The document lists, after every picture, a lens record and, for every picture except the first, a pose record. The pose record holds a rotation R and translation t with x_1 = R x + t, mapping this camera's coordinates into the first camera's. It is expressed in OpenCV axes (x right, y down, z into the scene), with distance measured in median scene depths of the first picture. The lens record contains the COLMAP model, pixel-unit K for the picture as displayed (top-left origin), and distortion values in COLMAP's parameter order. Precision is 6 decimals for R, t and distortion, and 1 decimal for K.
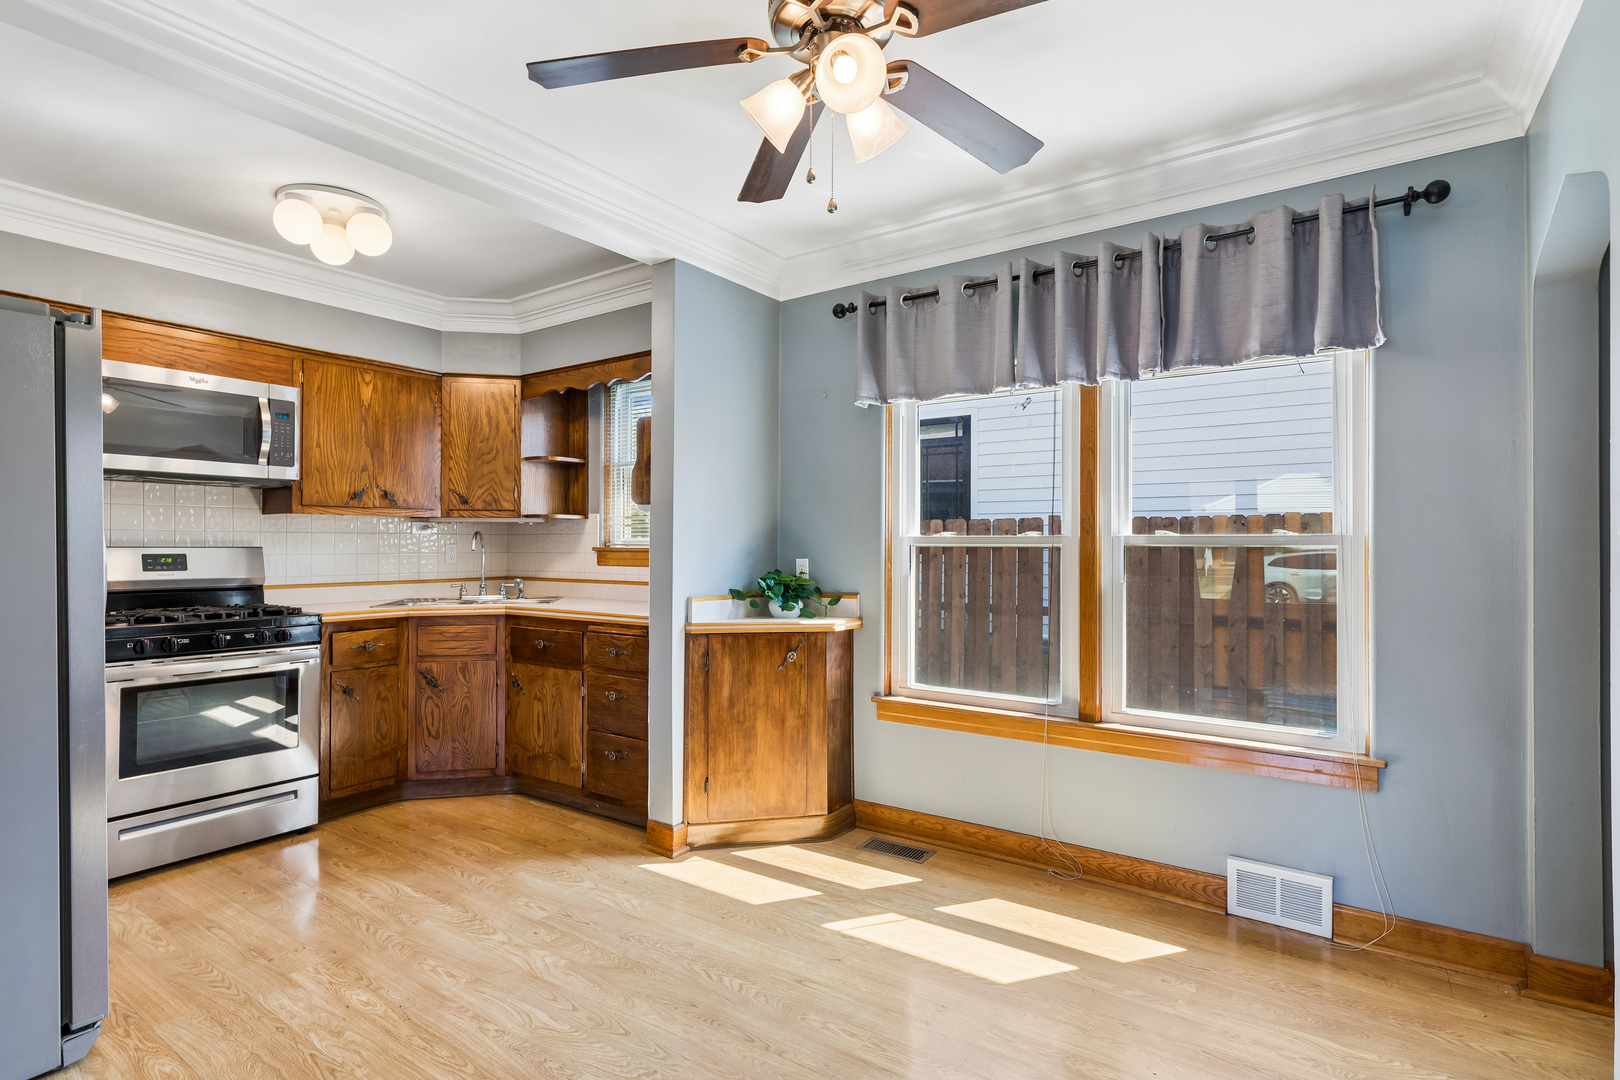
lens RADIAL K [[790.2, 0, 811.3], [0, 790.2, 539.3], [0, 0, 1]] dist [0.000521, -0.000773]
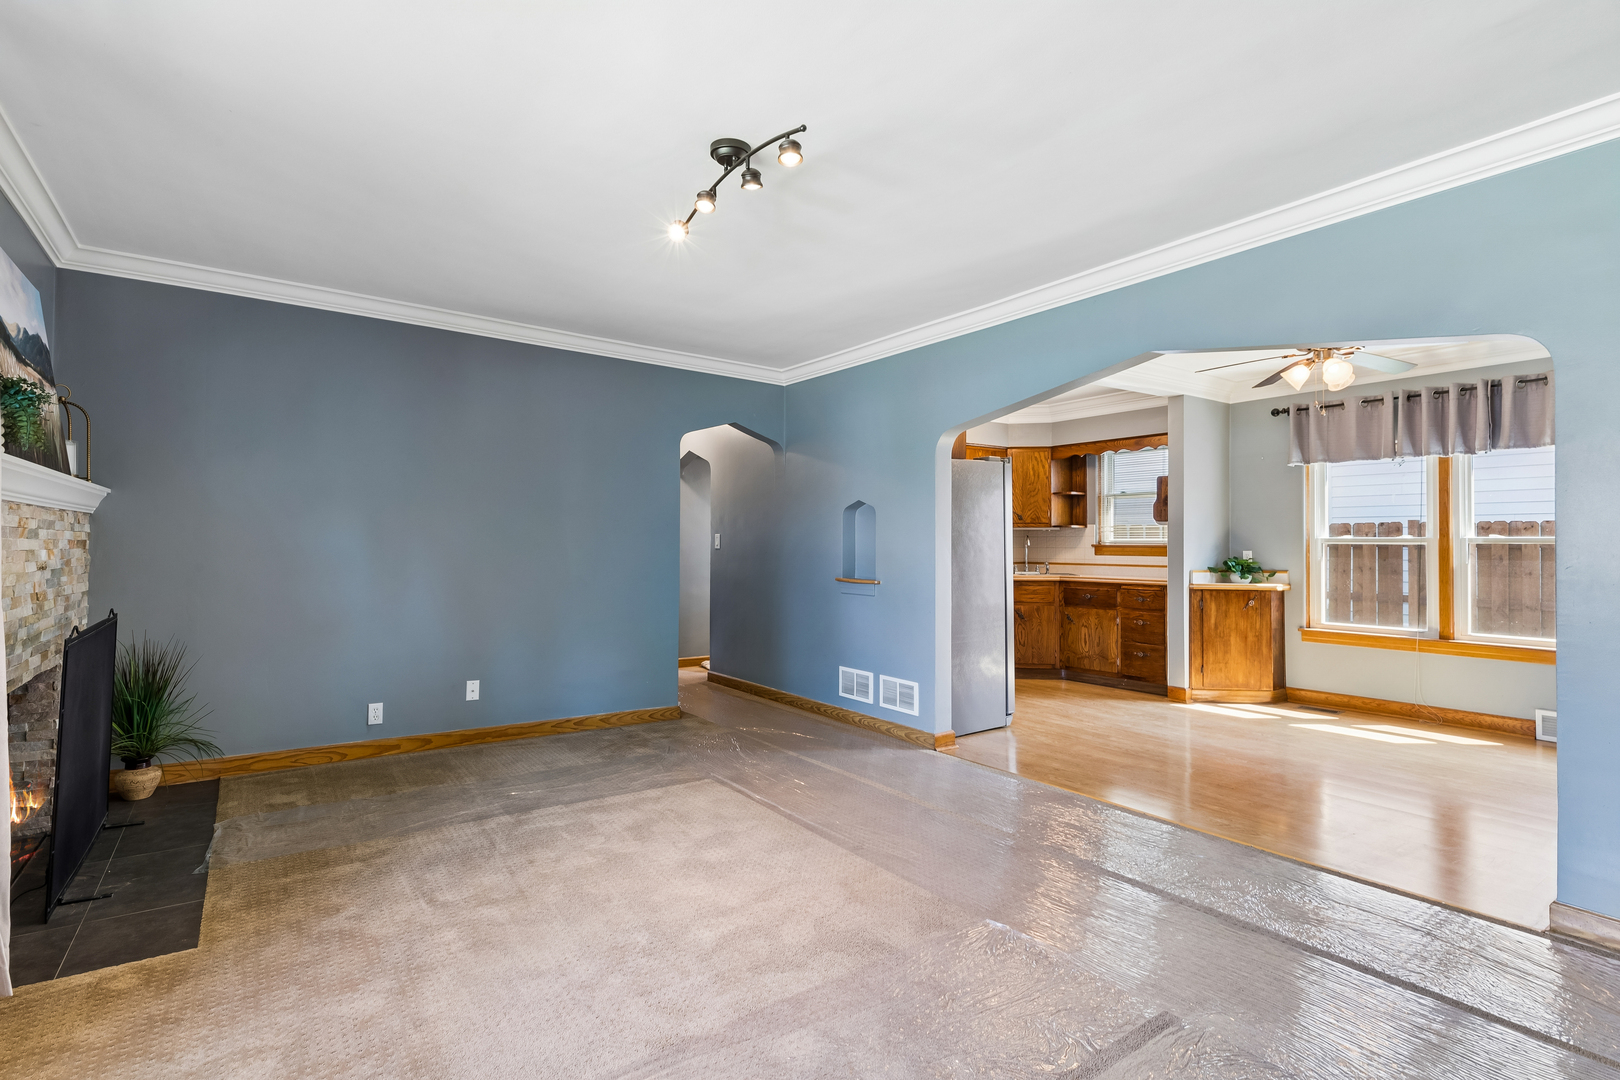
lens RADIAL K [[790.2, 0, 807.6], [0, 790.2, 532.9], [0, 0, 1]] dist [0.000521, -0.000773]
pose [[0.939514, -0.005024, -0.342473, -0.348826], [0.002530, 0.999967, -0.007729, -0.004104], [0.342500, 0.006395, 0.939496, -1.046066]]
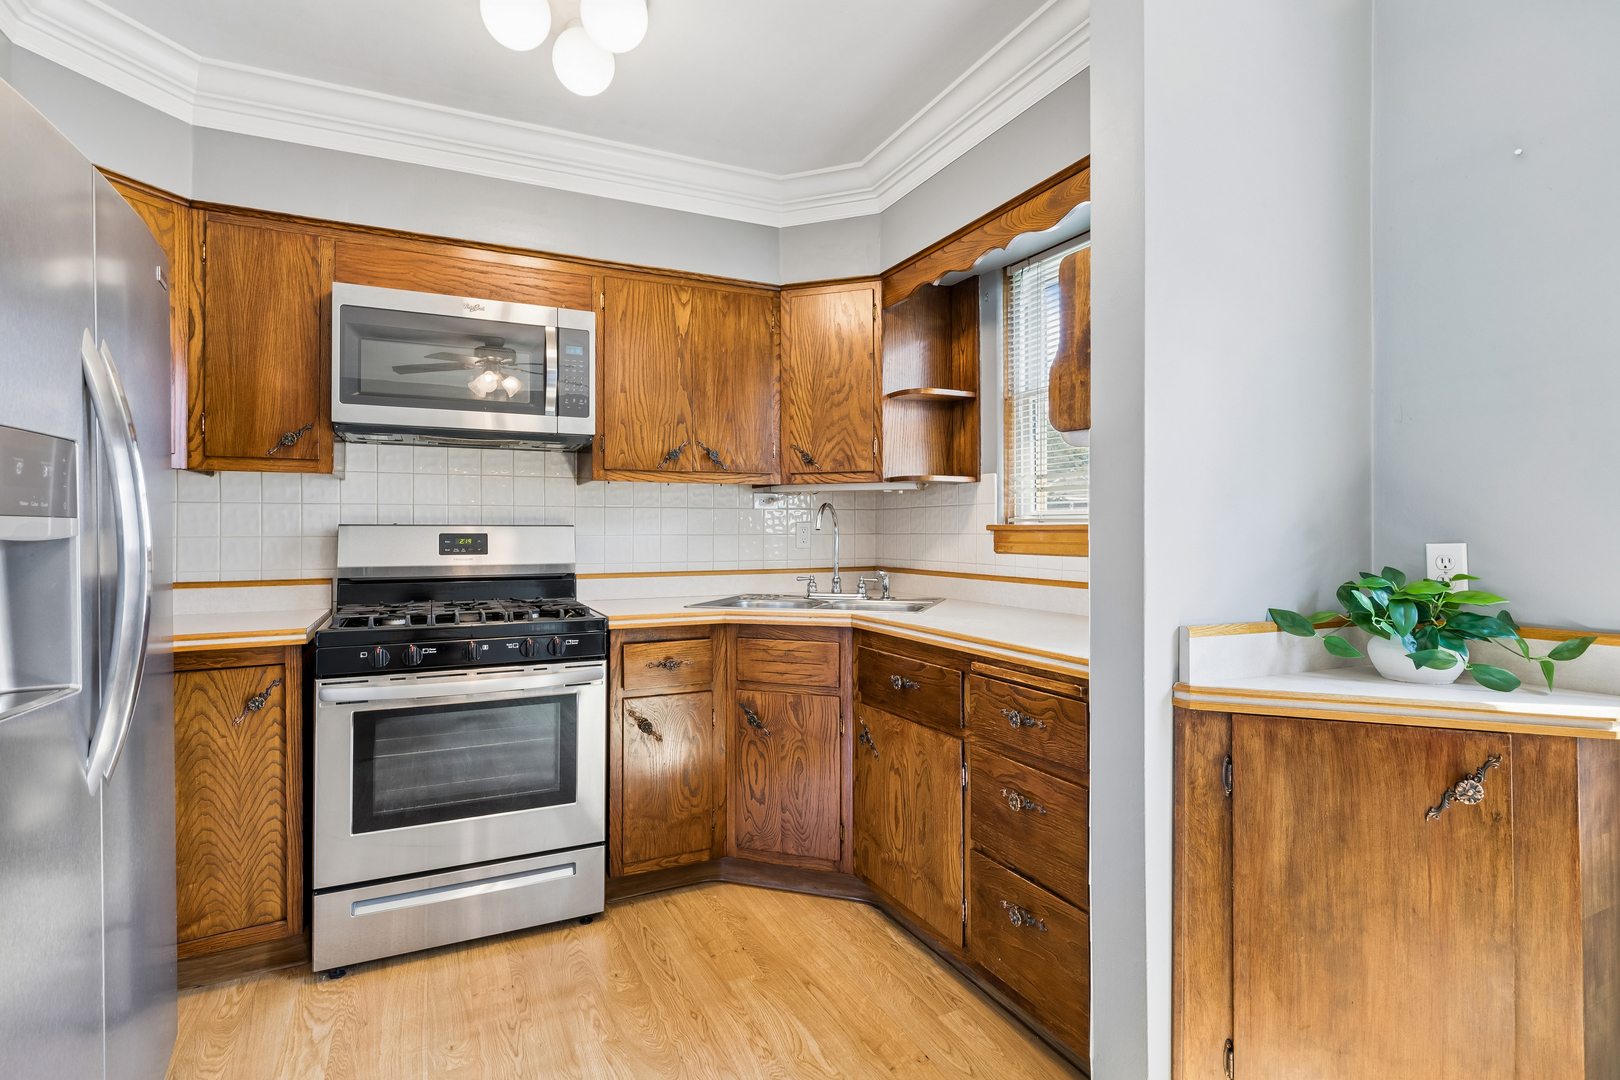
lens RADIAL K [[790.2, 0, 807.8], [0, 790.2, 525.7], [0, 0, 1]] dist [0.000521, -0.000773]
pose [[0.870806, -0.005808, -0.491592, -0.111572], [0.006146, 0.999981, -0.000929, 0.013352], [0.491588, -0.002213, 0.870825, 0.471324]]
